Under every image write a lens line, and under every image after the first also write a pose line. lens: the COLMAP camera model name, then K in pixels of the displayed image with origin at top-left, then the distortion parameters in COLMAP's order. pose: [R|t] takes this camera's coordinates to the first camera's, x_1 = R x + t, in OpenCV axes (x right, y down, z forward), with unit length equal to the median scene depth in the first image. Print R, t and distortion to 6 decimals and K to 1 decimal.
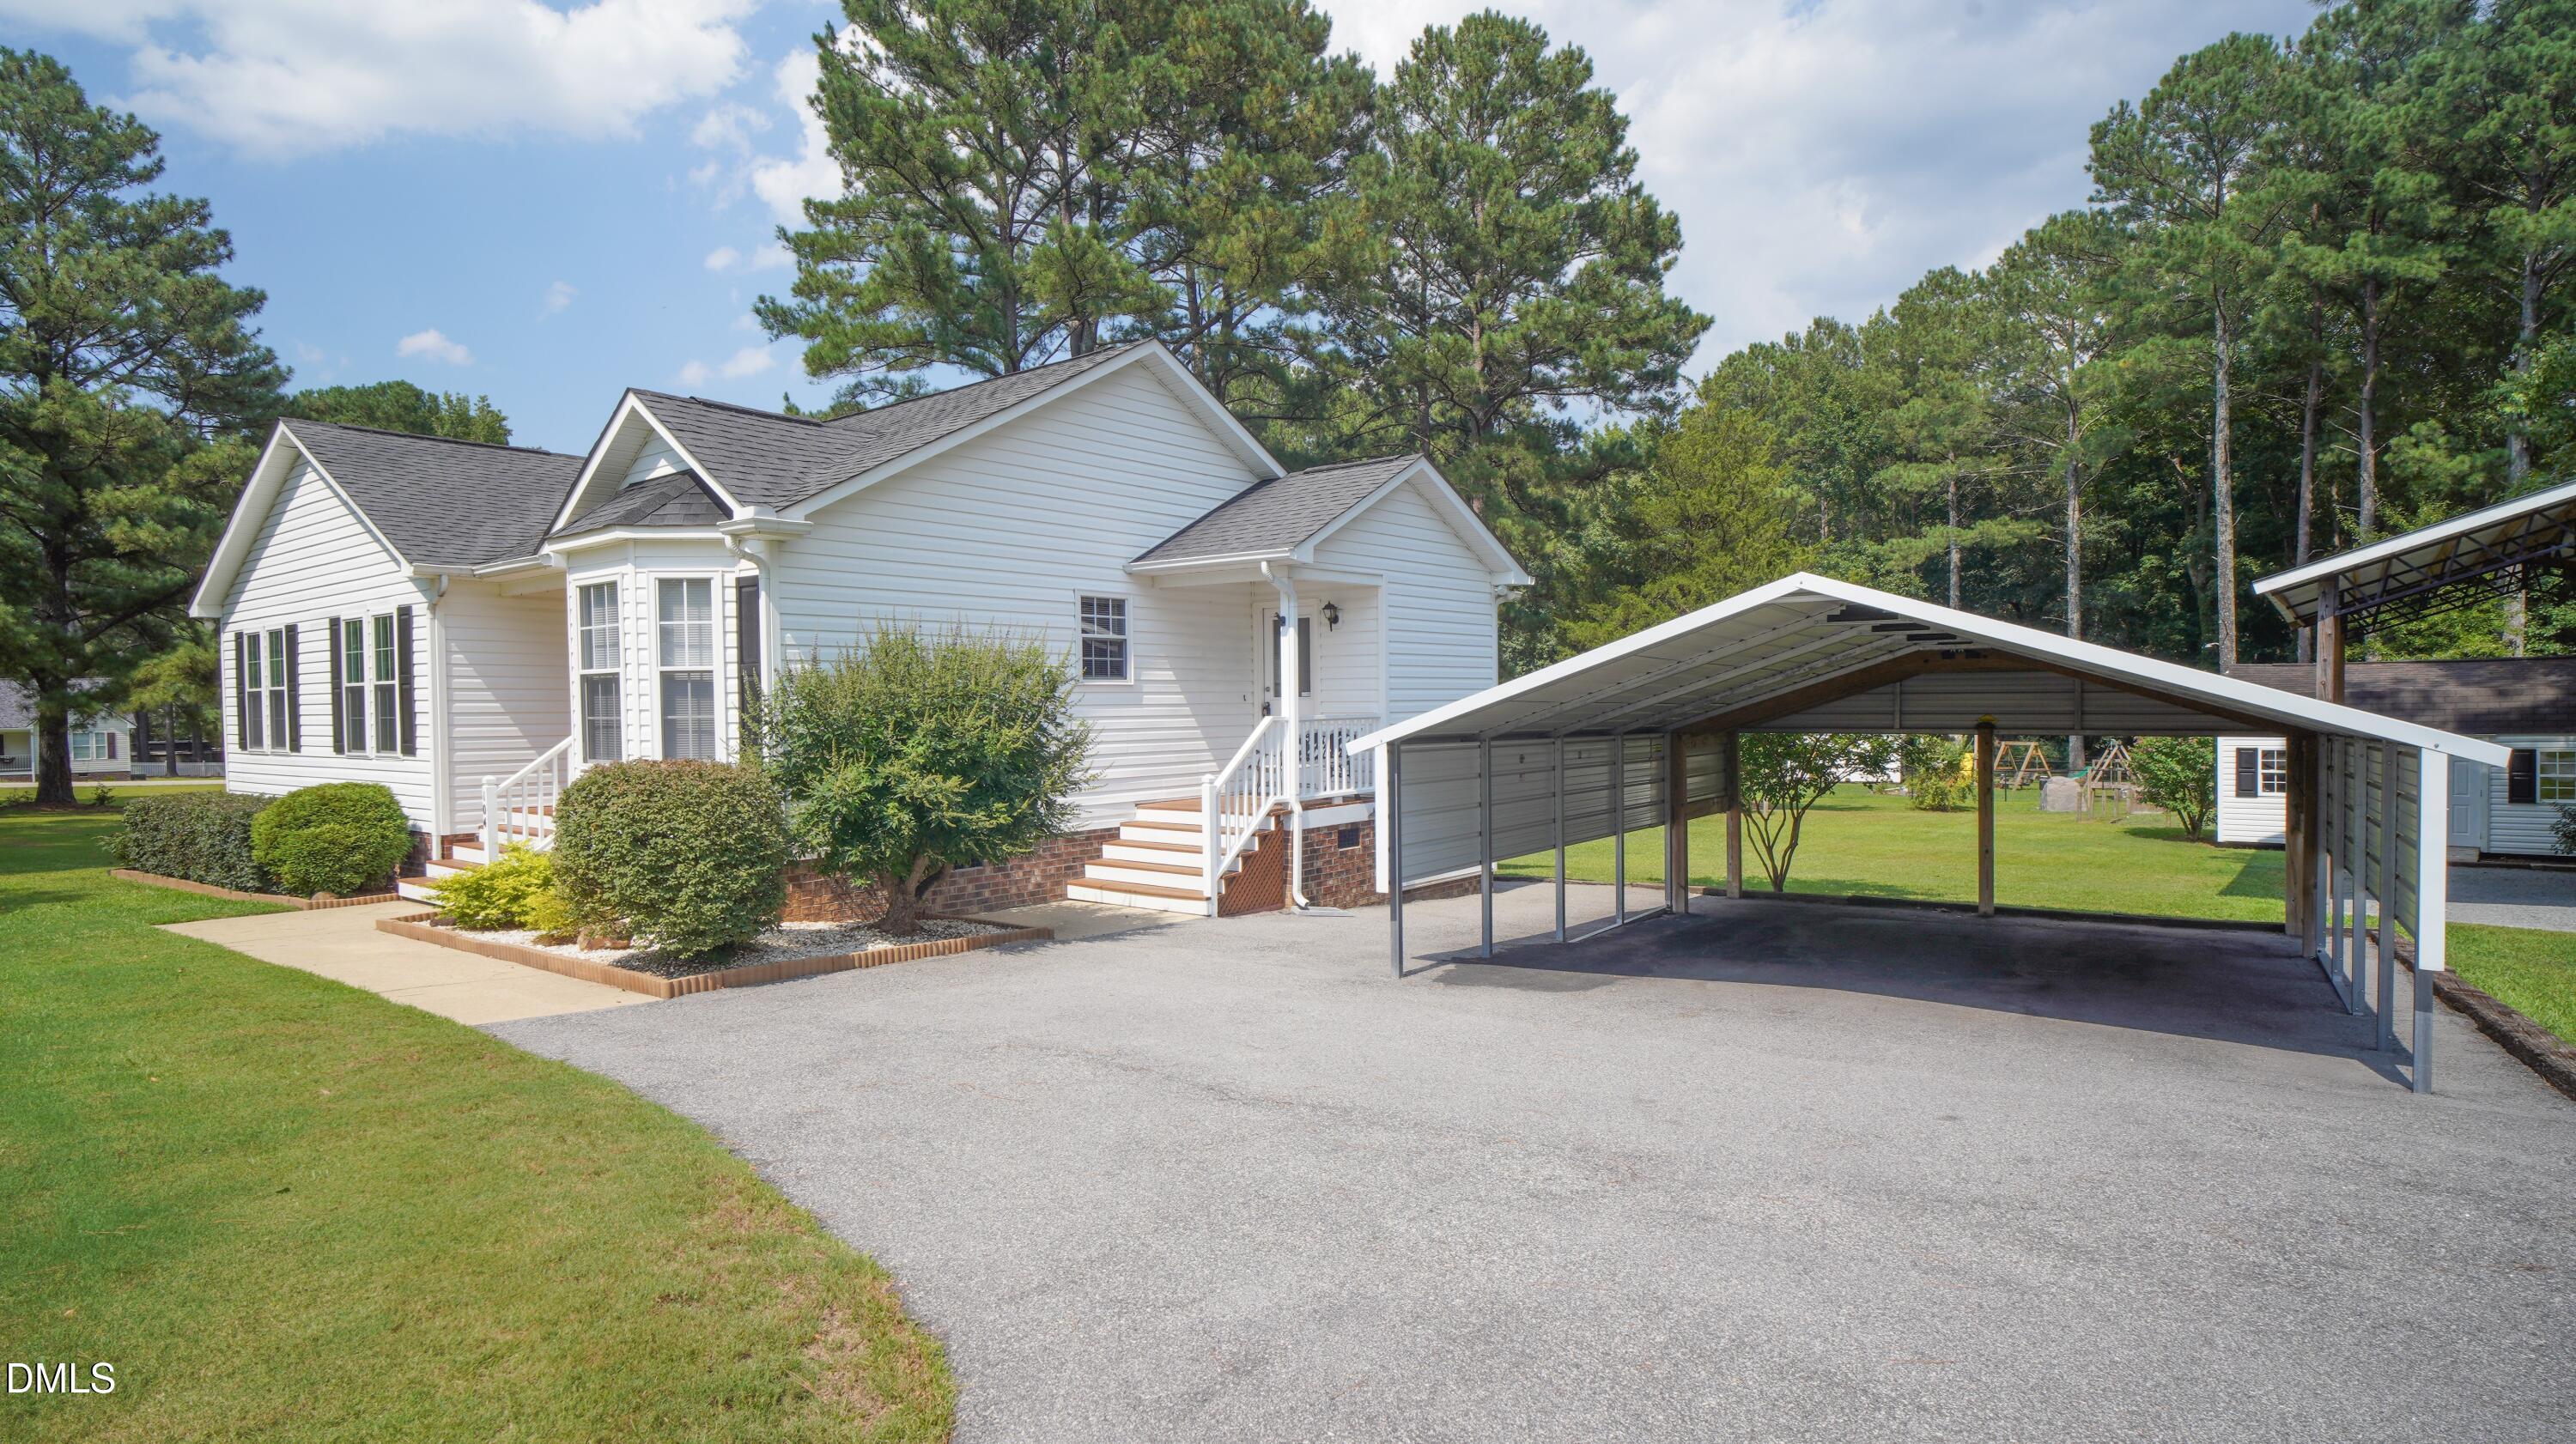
lens RADIAL K [[1321.8, 0, 1283.3], [0, 1321.8, 739.0], [0, 0, 1]] dist [0.002675, 0.000730]
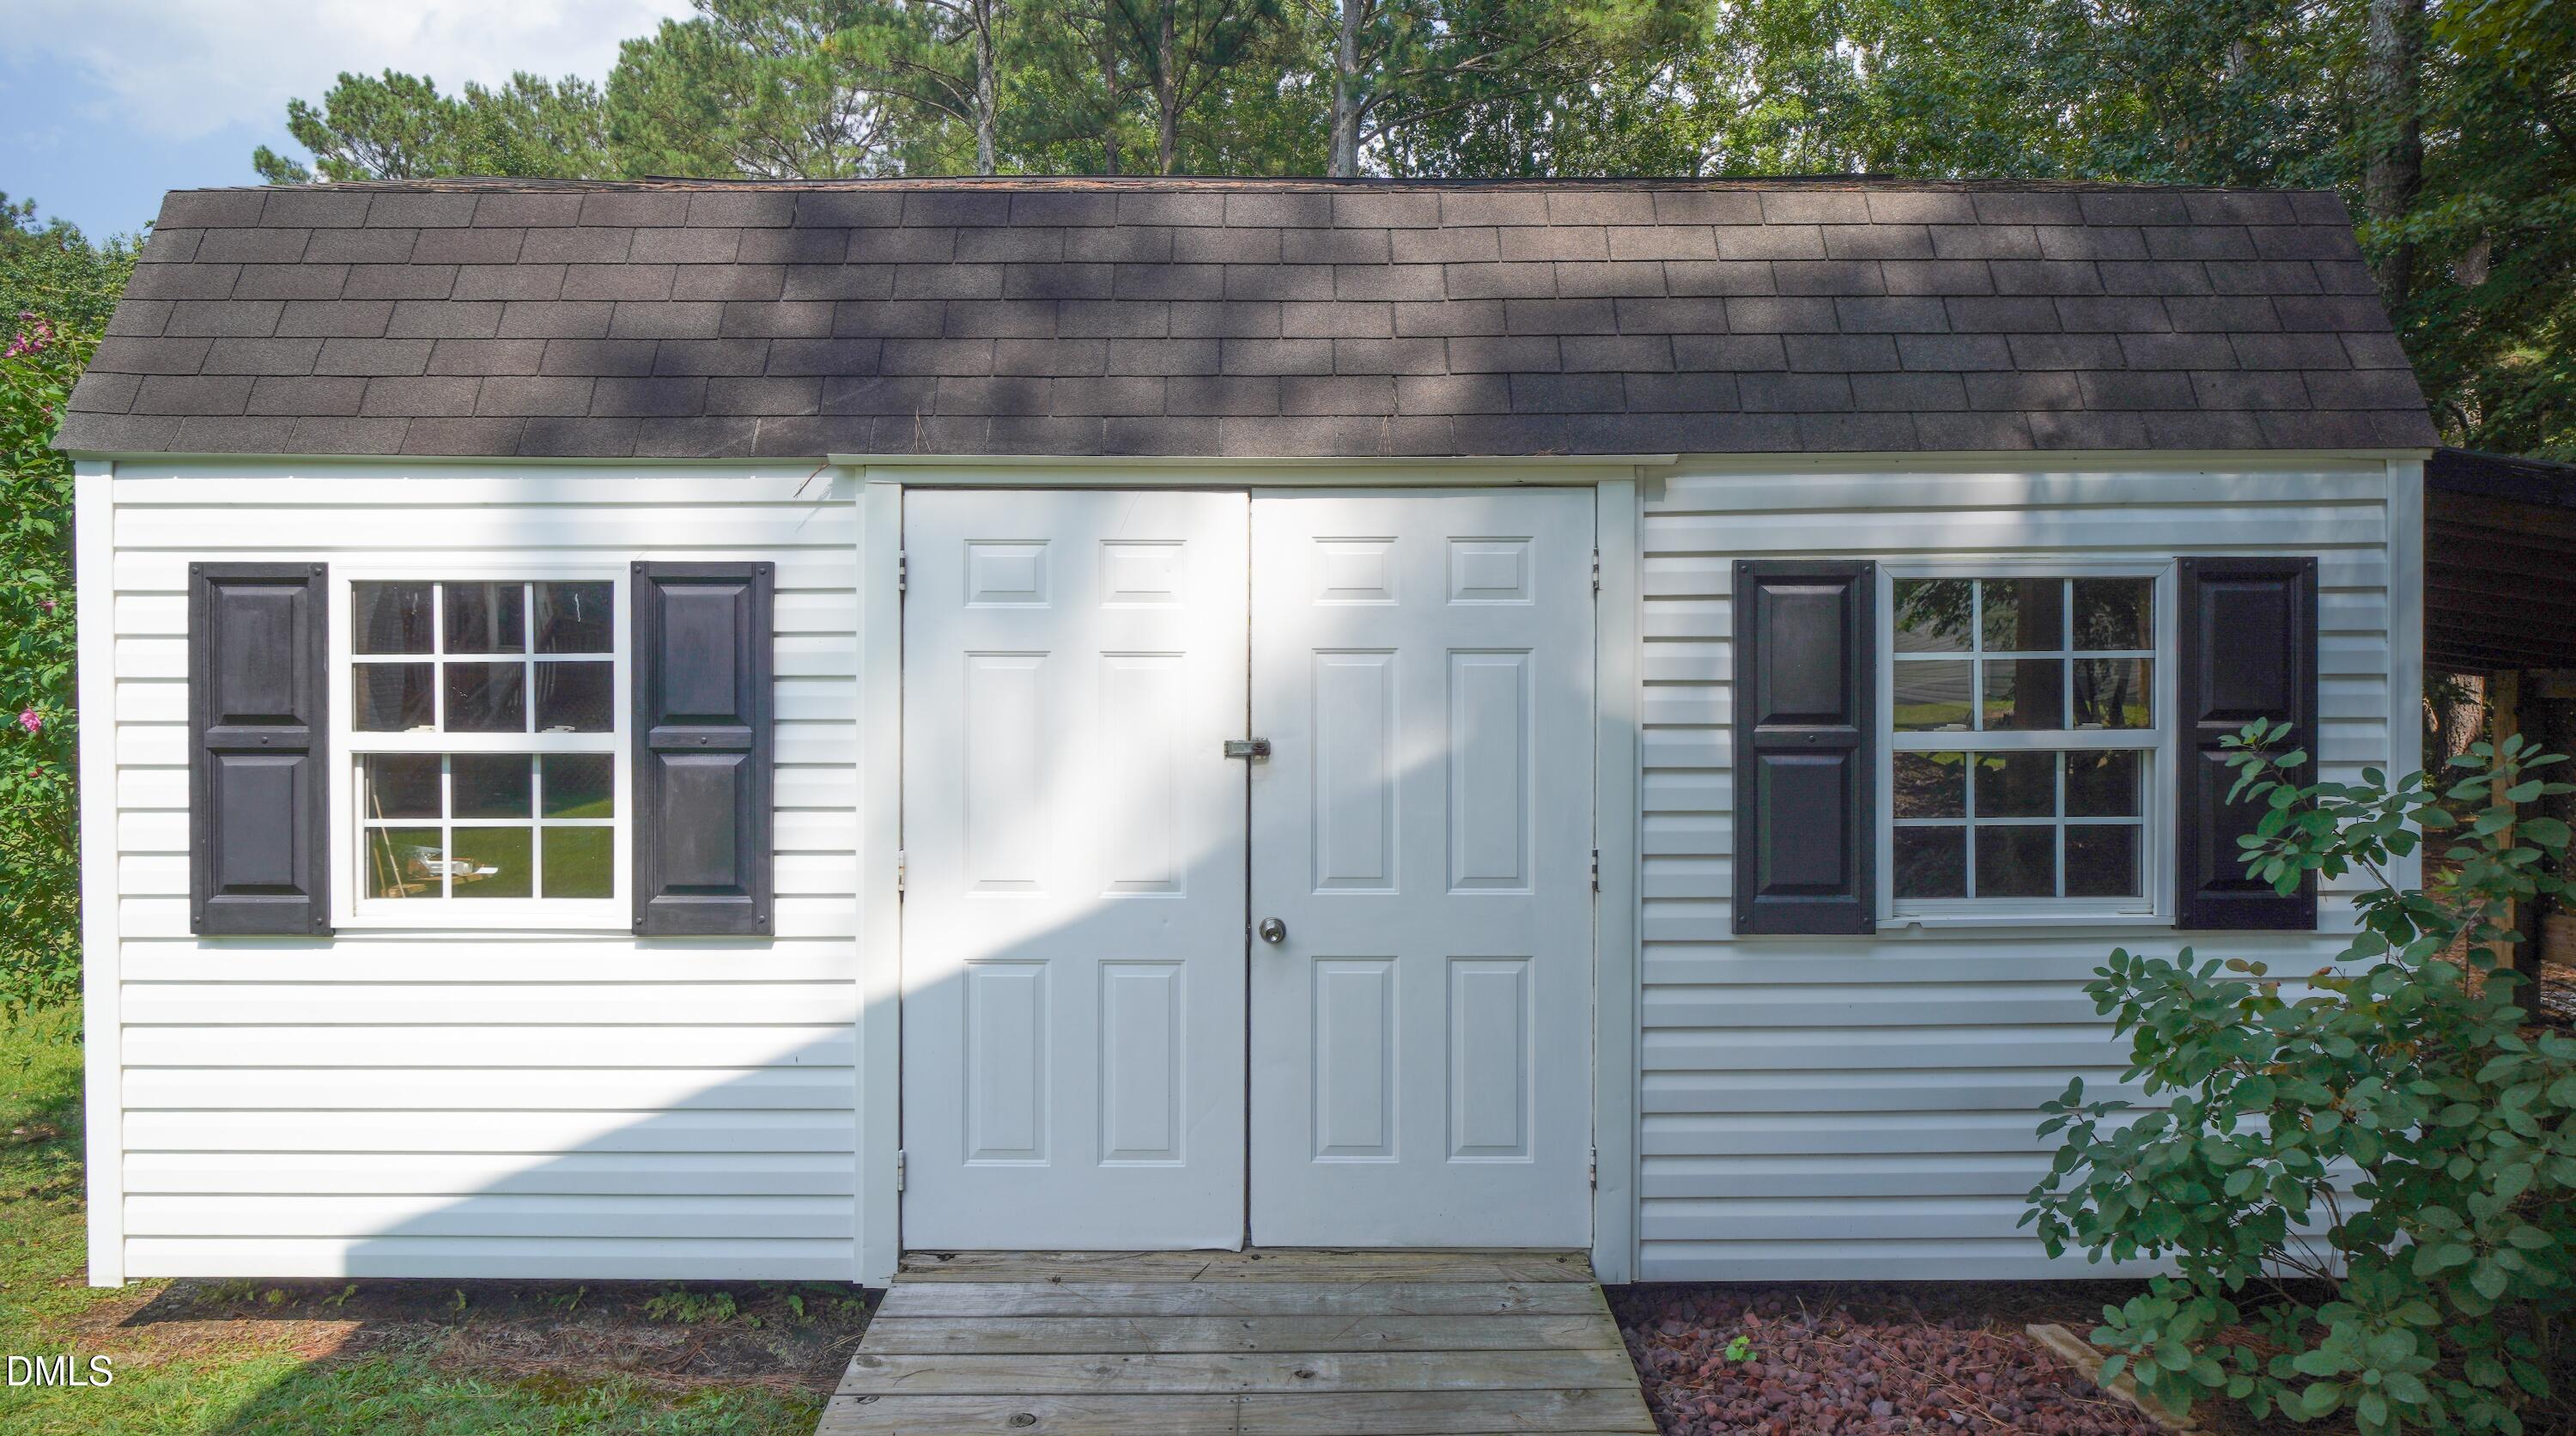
lens RADIAL K [[1322.1, 0, 1280.7], [0, 1322.1, 731.1], [0, 0, 1]] dist [0.002675, 0.000730]
pose [[0.733353, 0.005388, 0.679826, 0.715676], [0.001800, 0.999950, -0.009867, 0.024958], [-0.679845, 0.008460, 0.733307, 0.837653]]
